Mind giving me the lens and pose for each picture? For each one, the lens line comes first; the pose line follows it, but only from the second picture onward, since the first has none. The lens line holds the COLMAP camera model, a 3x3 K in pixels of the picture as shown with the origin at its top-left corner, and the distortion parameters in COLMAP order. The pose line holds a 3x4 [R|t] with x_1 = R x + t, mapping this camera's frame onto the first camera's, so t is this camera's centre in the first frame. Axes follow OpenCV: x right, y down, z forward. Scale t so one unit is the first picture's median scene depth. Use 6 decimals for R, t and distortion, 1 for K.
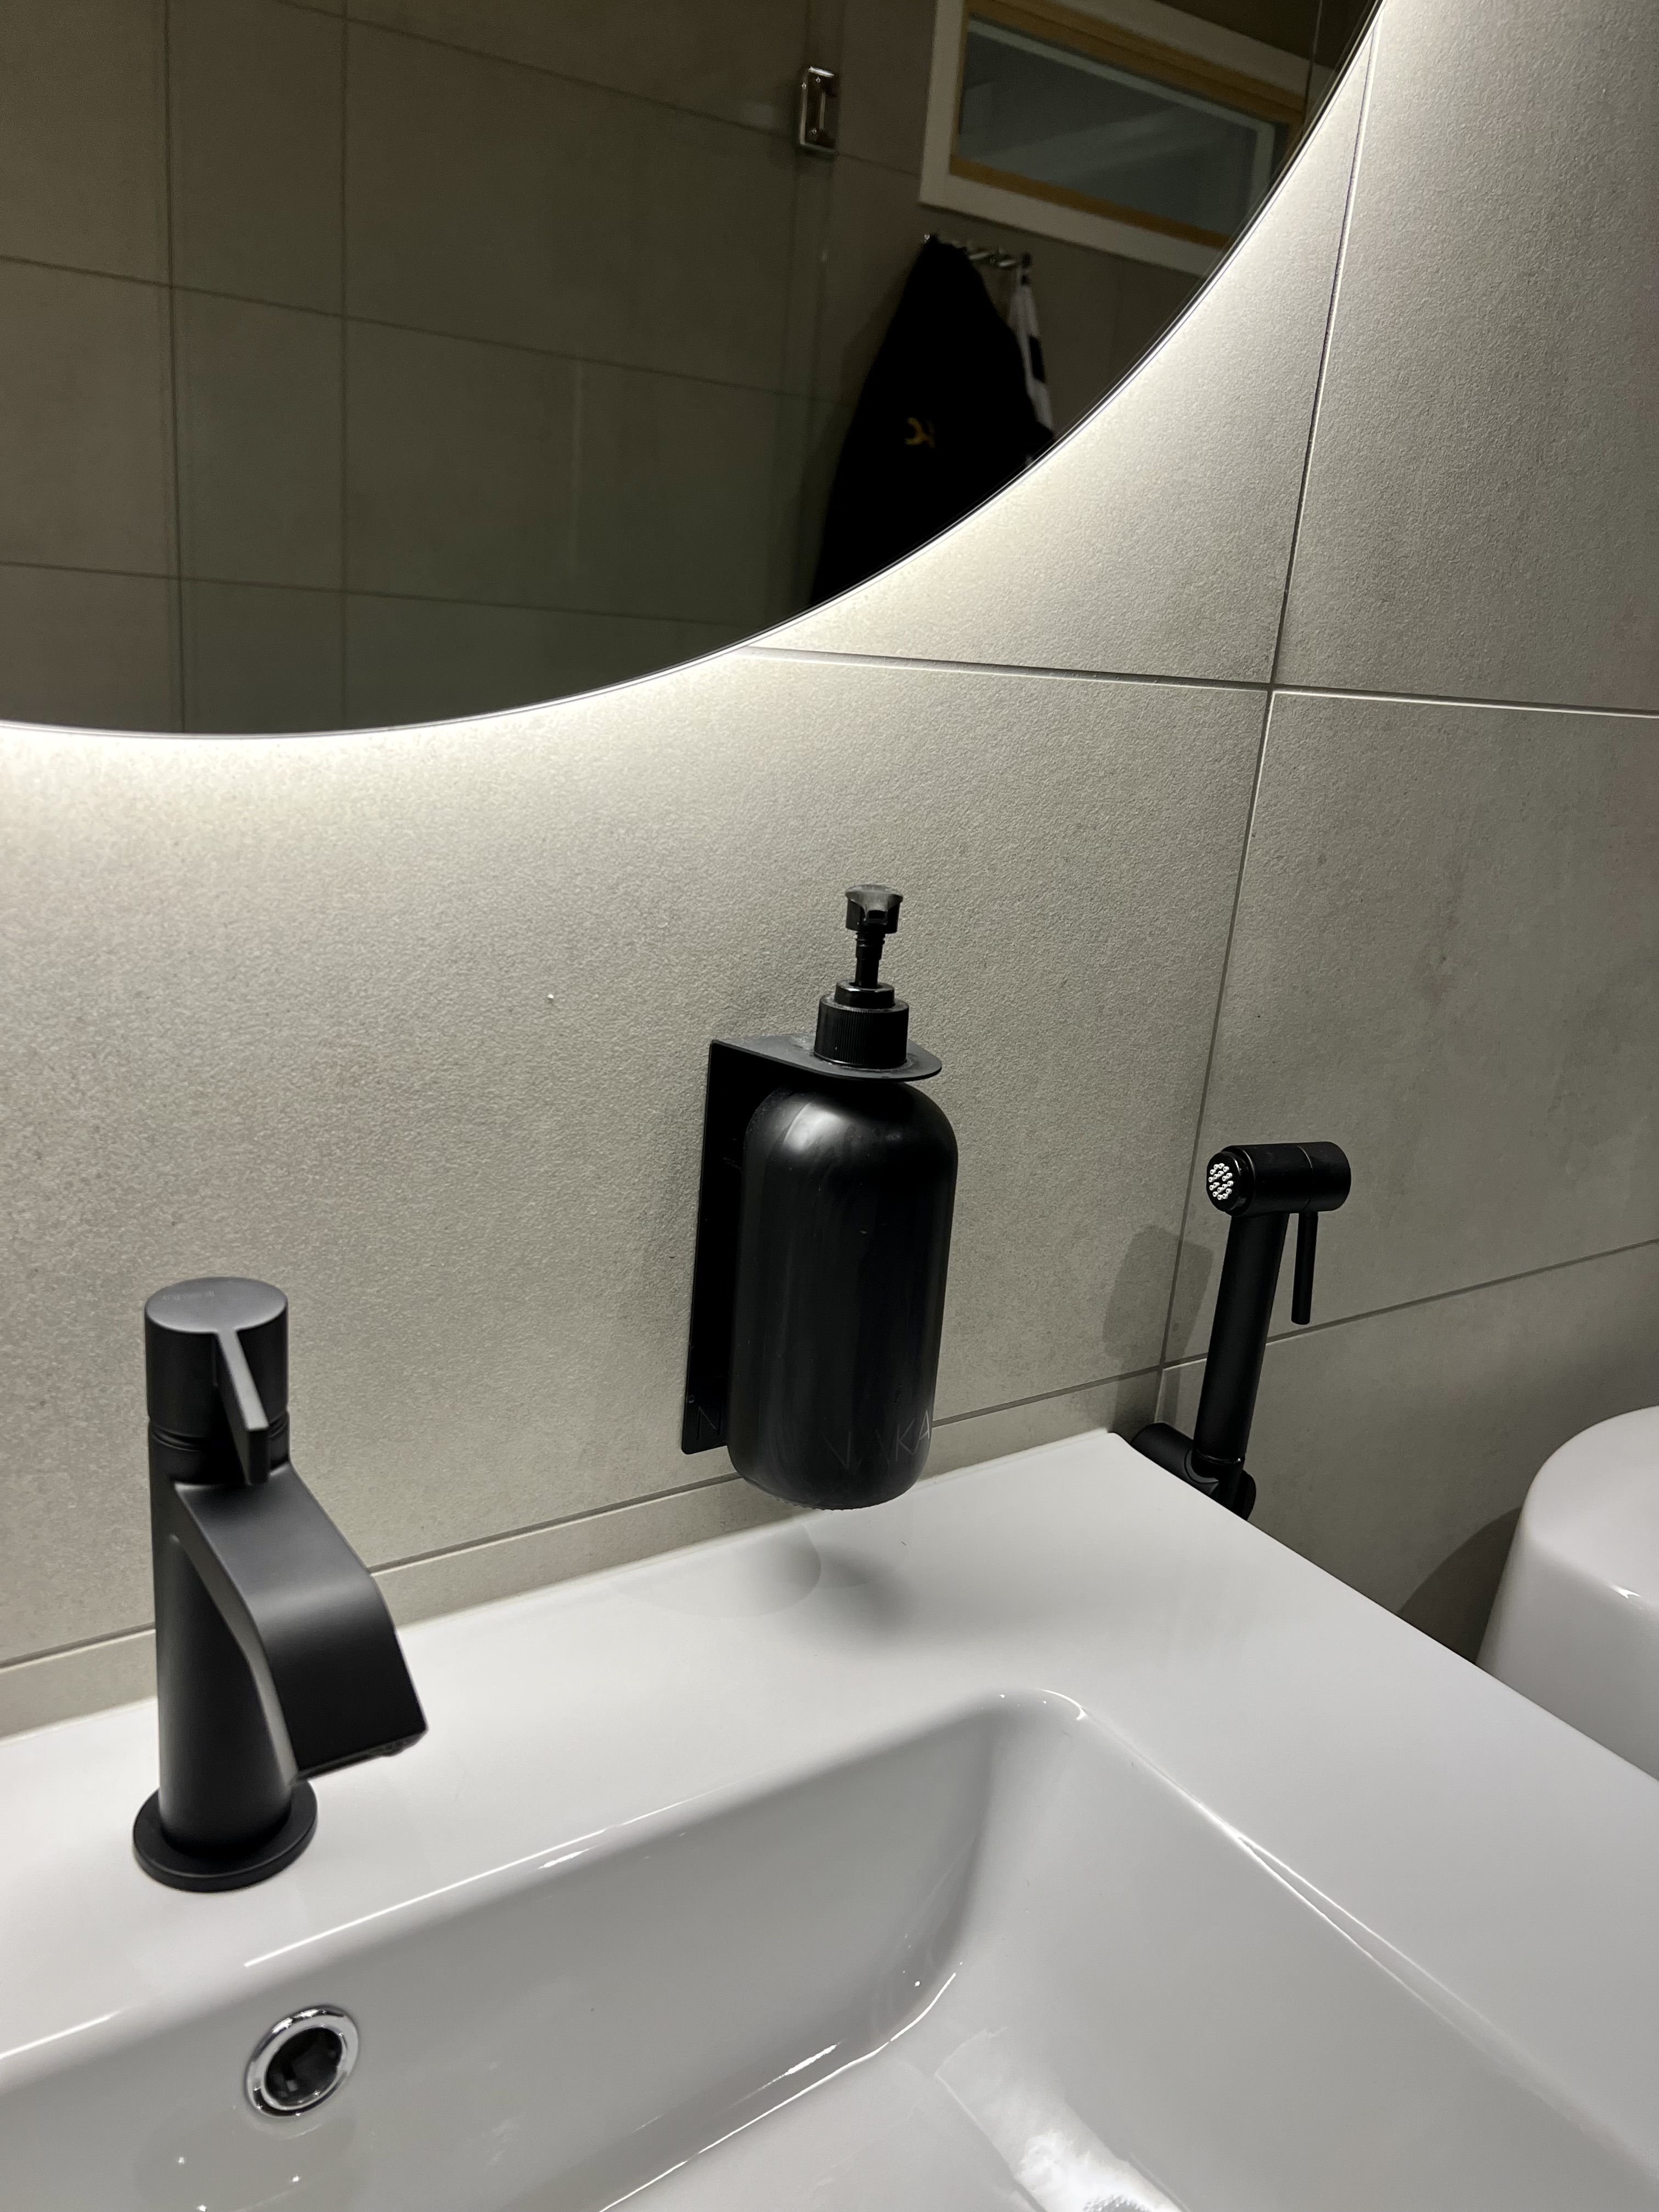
lens RADIAL K [[1652.7, 0, 829.5], [0, 1652.7, 1106.0], [0, 0, 1]] dist [0.061744, -0.074411]
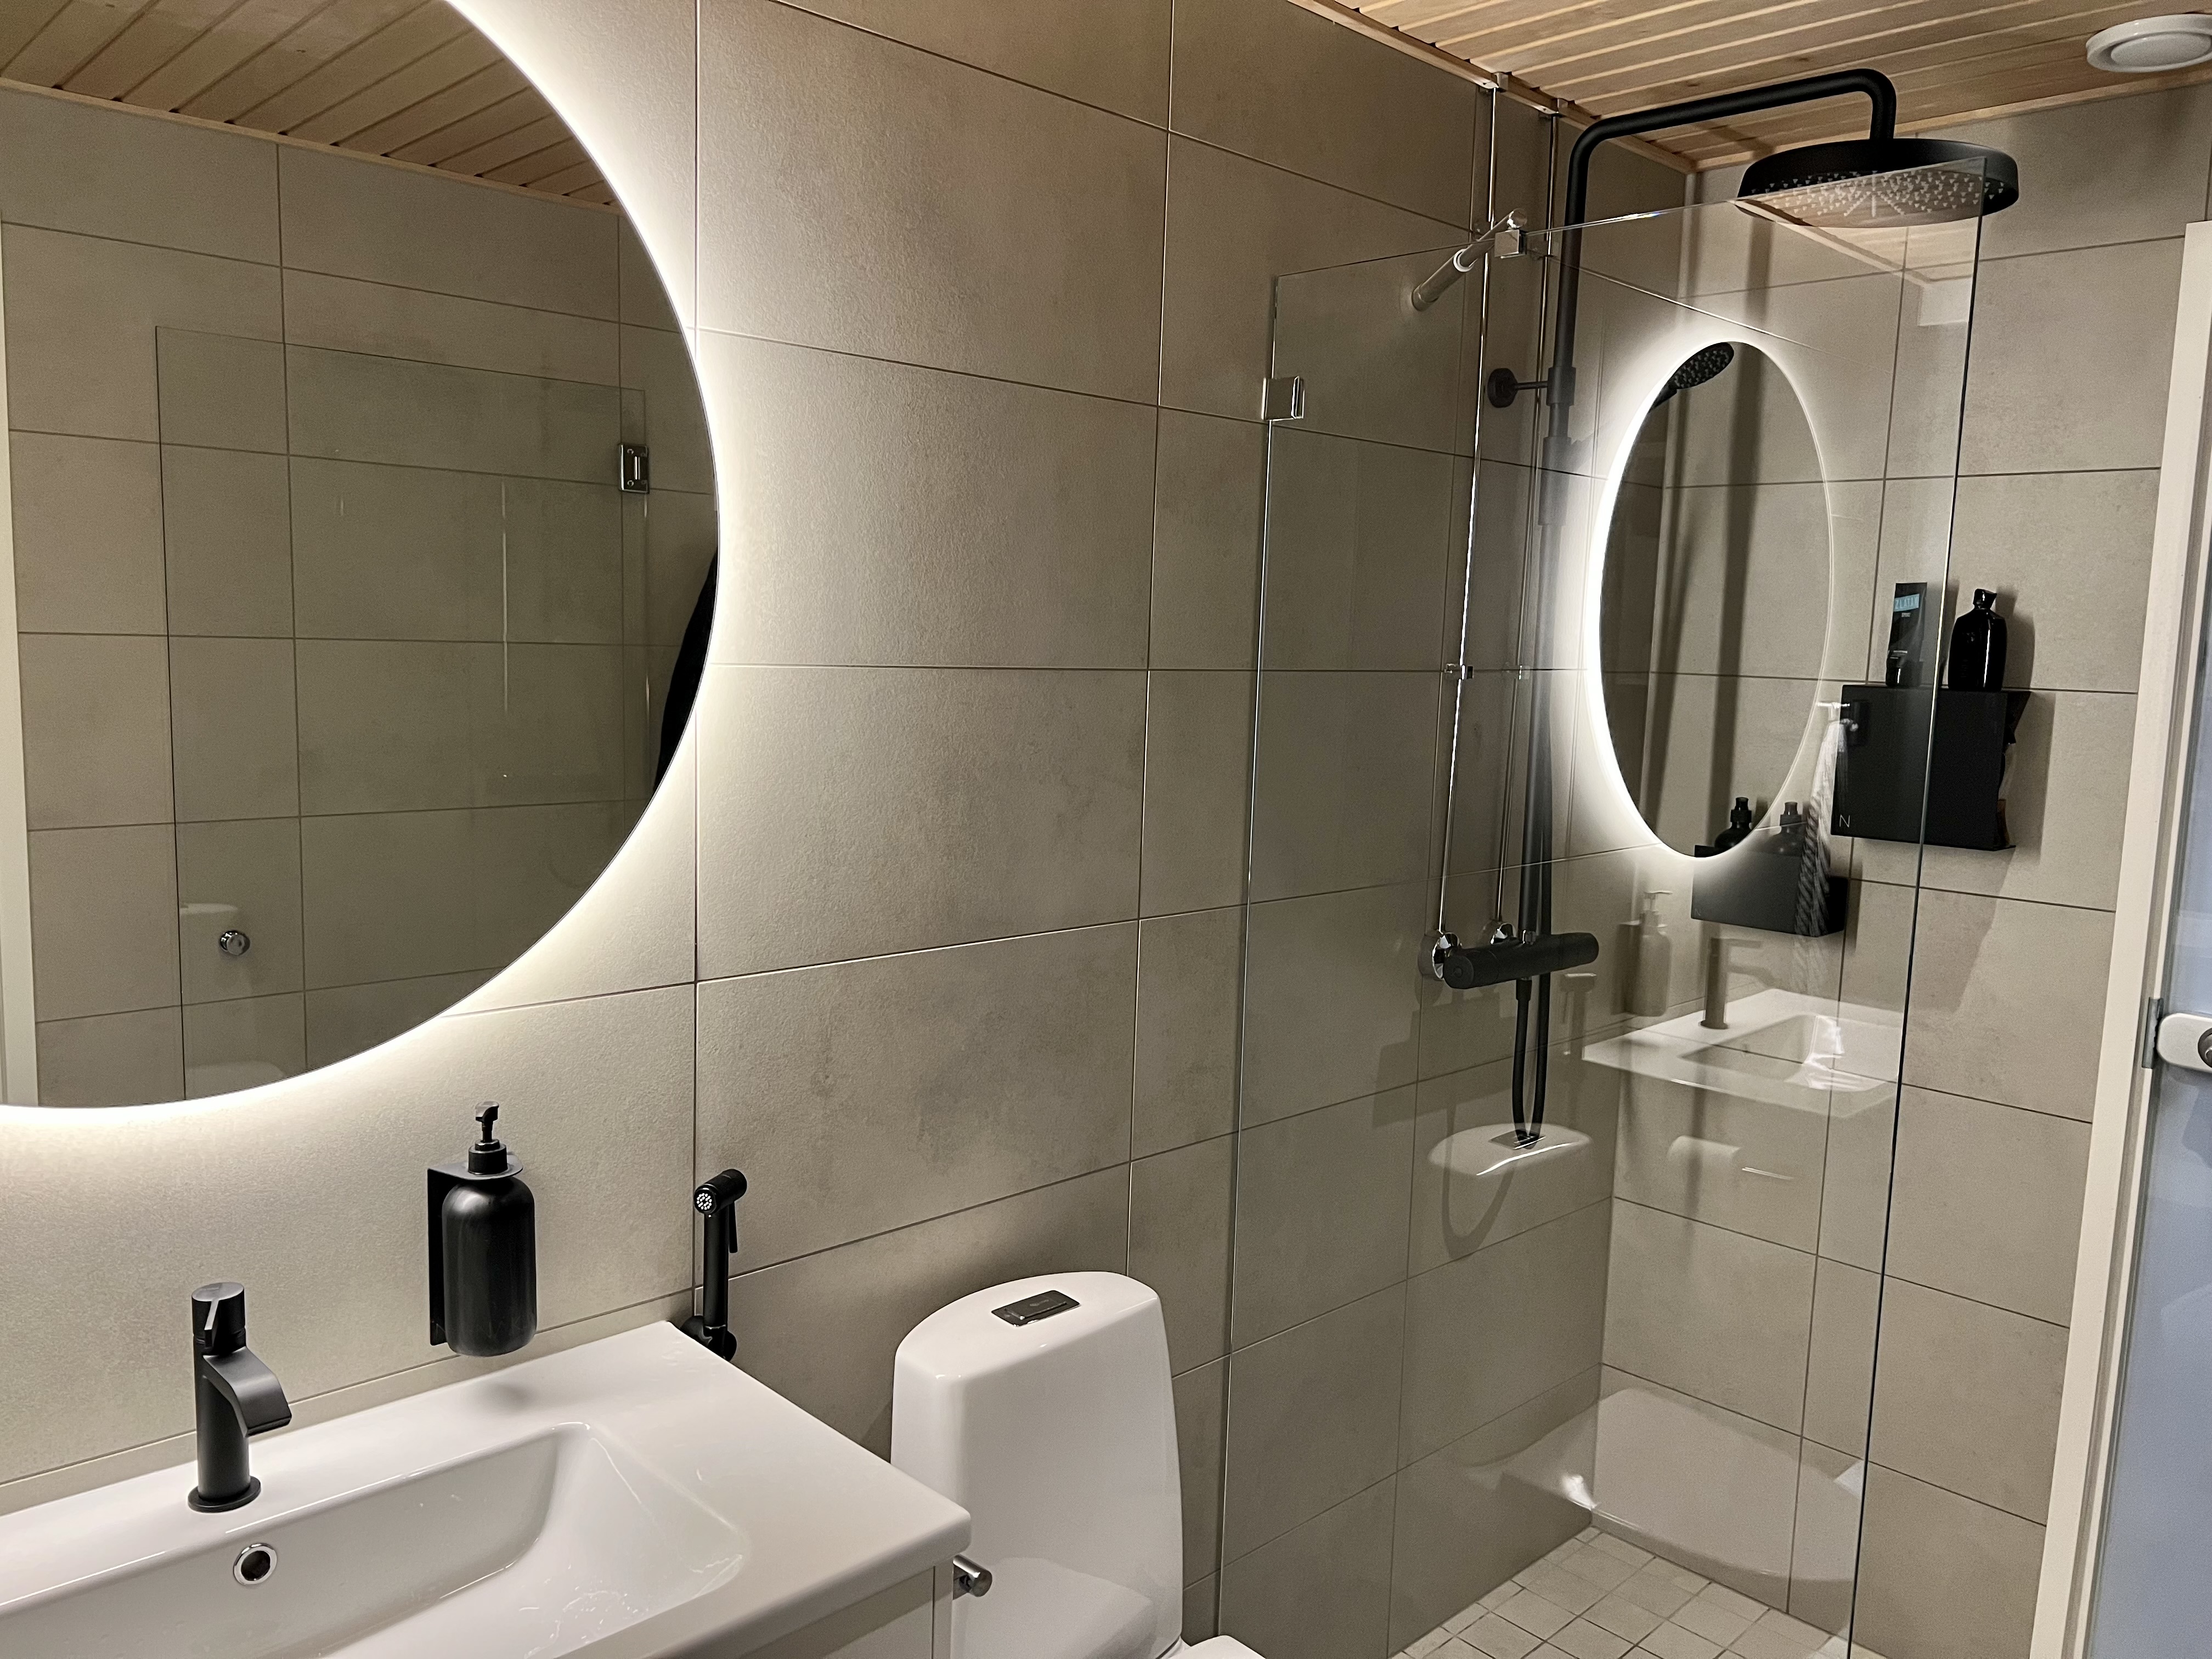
lens RADIAL K [[1652.7, 0, 1106.0], [0, 1652.7, 829.5], [0, 0, 1]] dist [0.061744, -0.074411]
pose [[0.985906, -0.072299, 0.150873, 0.579449], [0.094653, 0.984645, -0.146680, -0.075576], [-0.137952, 0.158893, 0.977611, -1.636436]]
